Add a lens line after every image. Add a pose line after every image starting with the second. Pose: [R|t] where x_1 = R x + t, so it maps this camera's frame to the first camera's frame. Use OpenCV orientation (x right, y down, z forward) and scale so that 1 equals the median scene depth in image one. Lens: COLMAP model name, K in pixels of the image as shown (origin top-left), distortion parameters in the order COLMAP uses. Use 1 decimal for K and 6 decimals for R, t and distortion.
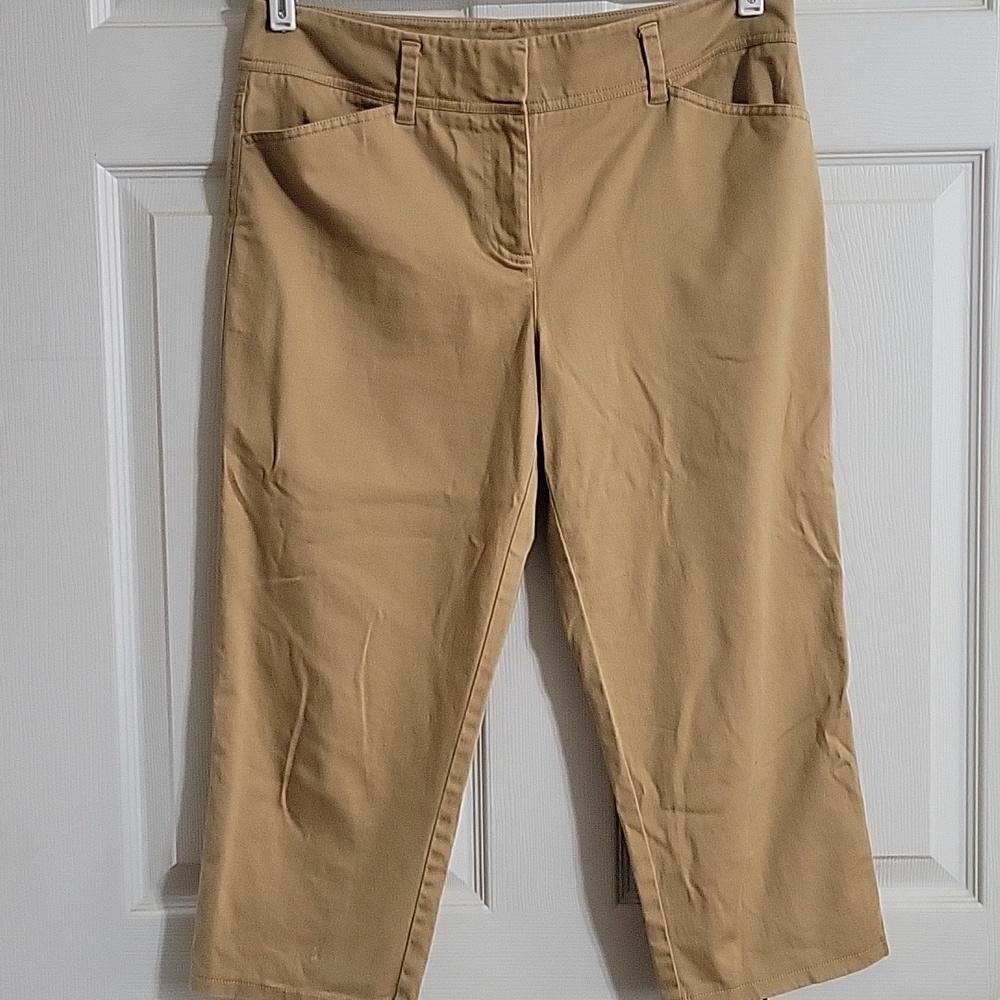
lens RADIAL K [[1741.3, 0, 499.5], [0, 1741.3, 494.5], [0, 0, 1]] dist [0.029035, 0.000000]
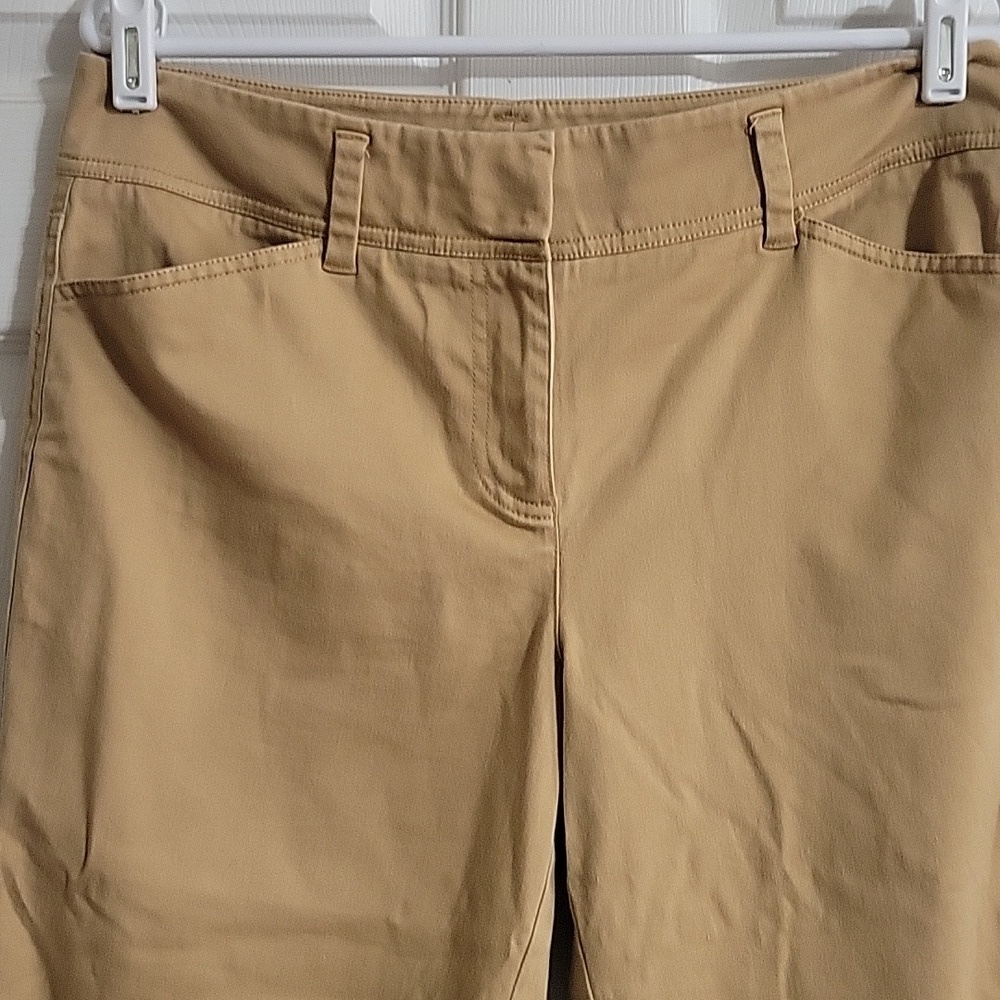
lens RADIAL K [[1741.3, 0, 500.6], [0, 1741.3, 503.8], [0, 0, 1]] dist [0.029035, 0.000000]
pose [[0.999667, 0.025749, -0.001932, 0.002433], [-0.025819, 0.995964, -0.085962, -0.088485], [-0.000290, 0.085983, 0.996297, 0.433292]]
